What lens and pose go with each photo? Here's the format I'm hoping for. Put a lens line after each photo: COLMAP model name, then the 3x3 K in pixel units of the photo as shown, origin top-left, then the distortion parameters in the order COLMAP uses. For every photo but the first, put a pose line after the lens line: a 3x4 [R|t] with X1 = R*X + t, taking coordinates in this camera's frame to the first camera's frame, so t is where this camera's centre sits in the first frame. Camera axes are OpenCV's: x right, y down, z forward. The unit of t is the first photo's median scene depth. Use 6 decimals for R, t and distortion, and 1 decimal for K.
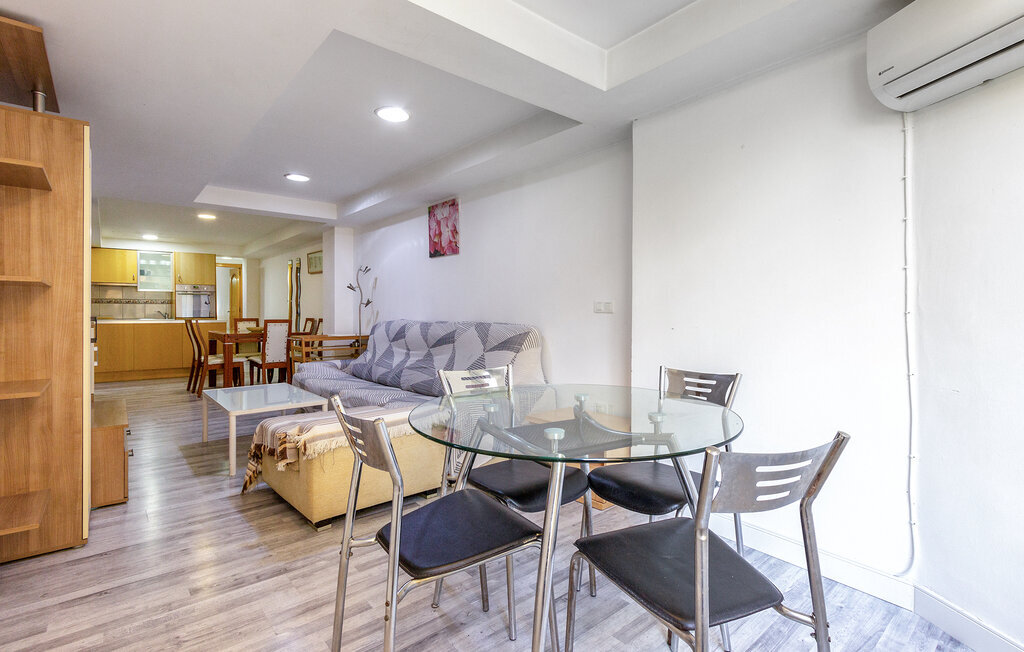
lens RADIAL K [[485.5, 0, 514.2], [0, 485.5, 308.8], [0, 0, 1]] dist [-0.001320, -0.000555]
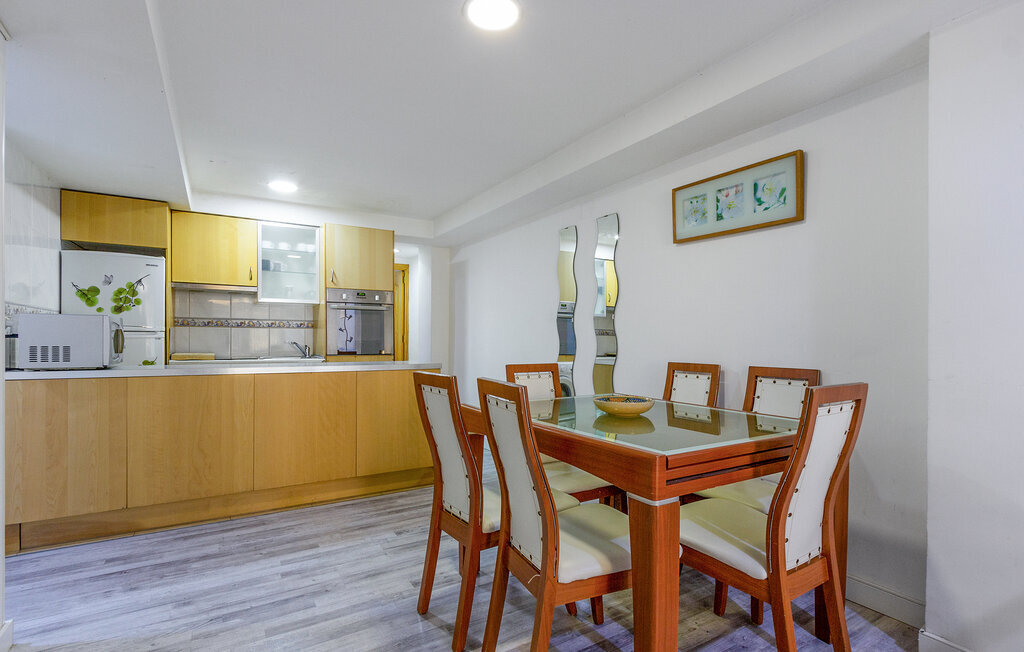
lens RADIAL K [[488.3, 0, 510.2], [0, 488.3, 333.2], [0, 0, 1]] dist [0.000156, -0.000099]
pose [[0.986523, -0.001342, -0.163617, -0.630030], [-0.000087, 0.999962, -0.008726, 0.000179], [0.163623, 0.008623, 0.986485, 0.787010]]
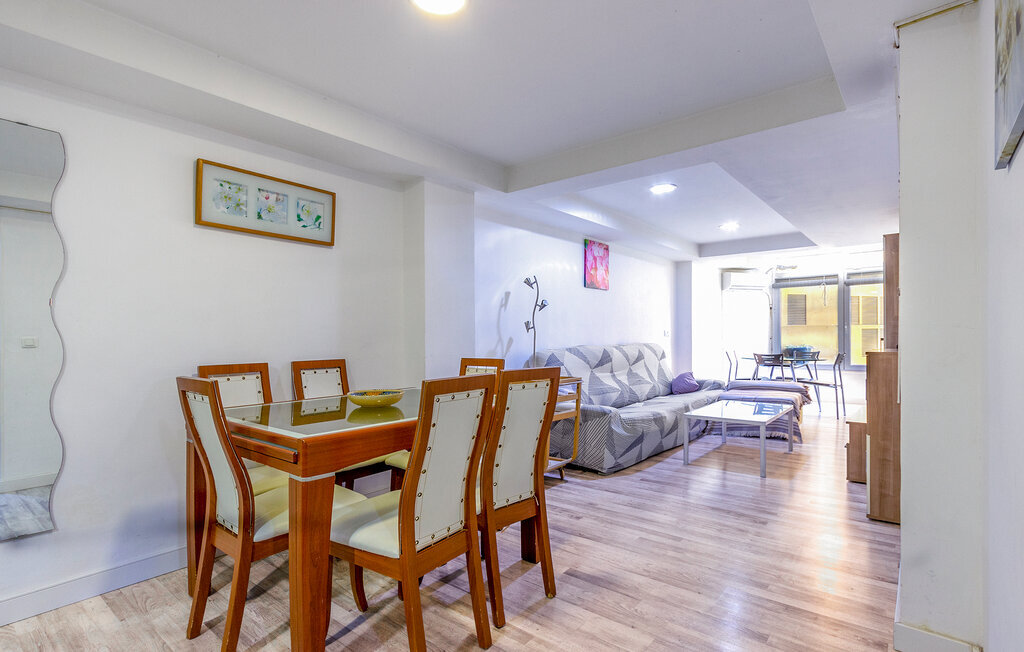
lens RADIAL K [[502.6, 0, 530.6], [0, 502.6, 326.4], [0, 0, 1]] dist [0.001457, 0.000163]
pose [[-0.200853, 0.018765, 0.979442, -1.013769], [0.005034, 0.999823, -0.018123, 0.001146], [-0.979608, 0.001290, -0.200912, 1.106320]]
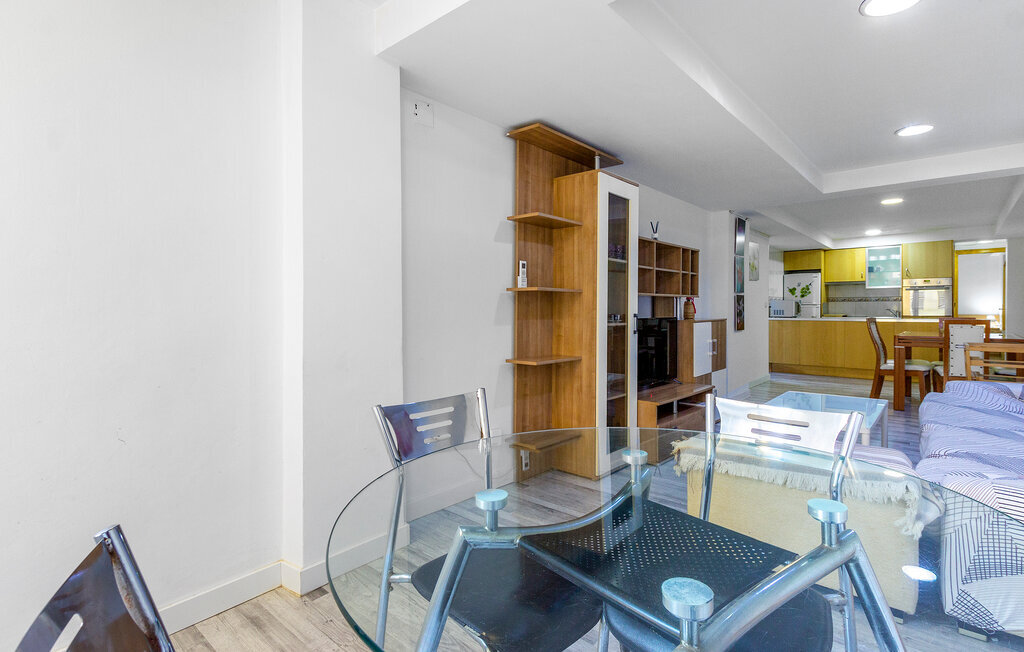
lens RADIAL K [[502.6, 0, 530.6], [0, 502.6, 326.4], [0, 0, 1]] dist [0.001457, 0.000163]
pose [[0.168071, 0.032313, -0.985245, 0.174950], [0.006822, 0.999401, 0.033941, 0.001238], [0.985751, -0.012426, 0.167749, 0.219462]]
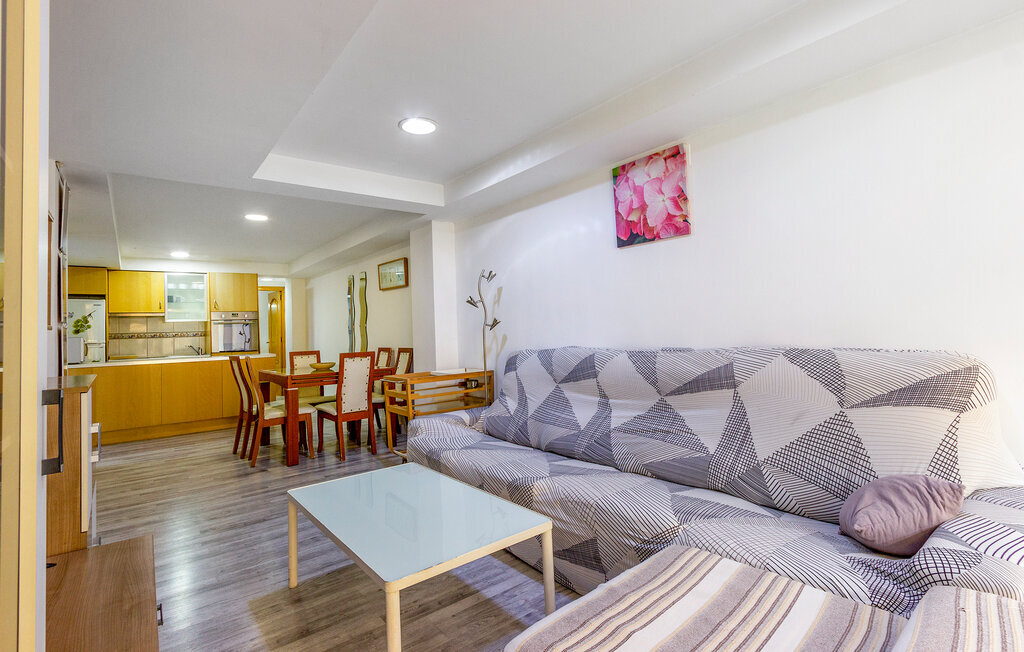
lens RADIAL K [[481.0, 0, 511.2], [0, 481.0, 307.1], [0, 0, 1]] dist [0.001484, -0.000096]
pose [[0.998617, -0.041228, -0.032612, -0.244525], [0.039788, 0.998255, -0.043642, -0.004809], [0.034354, 0.042284, 0.998515, 0.306905]]
